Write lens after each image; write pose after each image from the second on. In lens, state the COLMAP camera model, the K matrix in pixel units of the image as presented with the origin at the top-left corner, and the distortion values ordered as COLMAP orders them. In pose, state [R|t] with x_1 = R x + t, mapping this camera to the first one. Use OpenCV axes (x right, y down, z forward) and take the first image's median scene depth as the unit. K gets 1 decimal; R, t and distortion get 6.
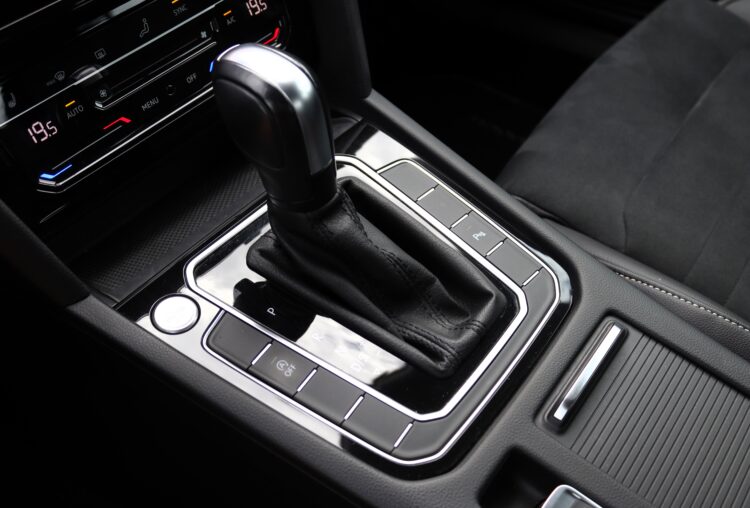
lens RADIAL K [[818.9, 0, 375.0], [0, 818.9, 254.0], [0, 0, 1]] dist [-0.107719, 0.009015]
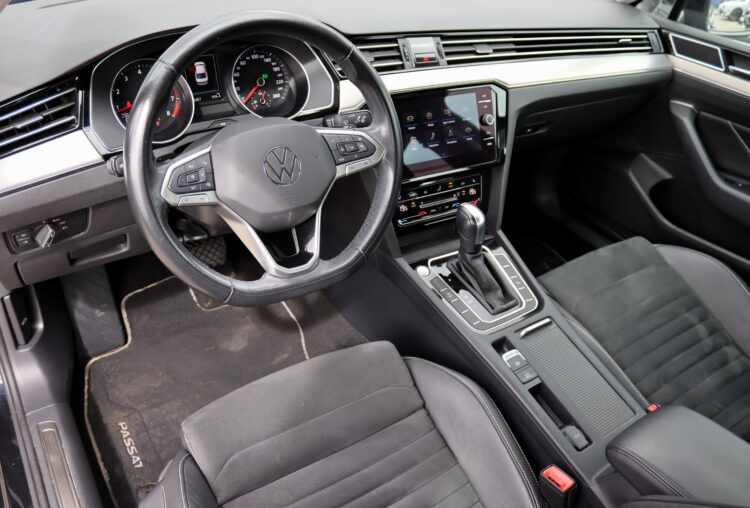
lens RADIAL K [[647.9, 0, 390.4], [0, 647.9, 245.4], [0, 0, 1]] dist [-0.179160, 0.158323]
pose [[0.934608, 0.308048, -0.177807, 0.067571], [-0.334636, 0.930955, -0.146085, 0.387345], [0.120529, 0.196033, 0.973162, -1.547179]]
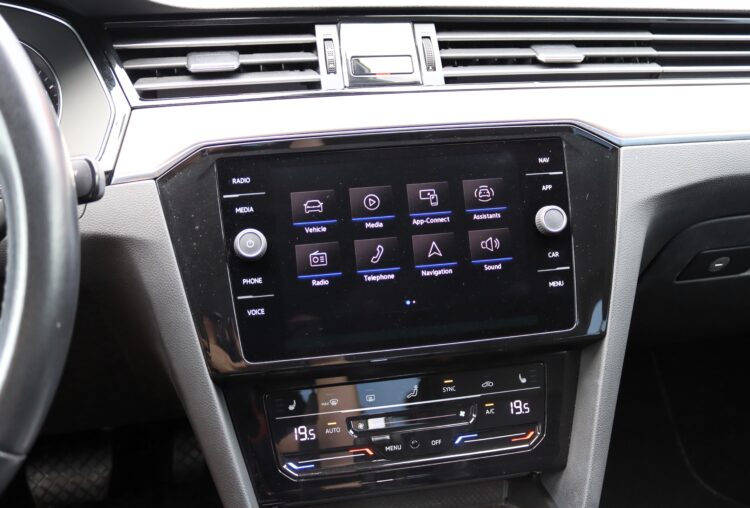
lens RADIAL K [[818.9, 0, 375.0], [0, 818.9, 254.0], [0, 0, 1]] dist [-0.107719, 0.009015]
pose [[0.756838, 0.269337, -0.595528, 0.381661], [-0.469472, 0.857948, -0.208617, -0.169746], [0.454744, 0.437473, 0.775774, -0.132701]]
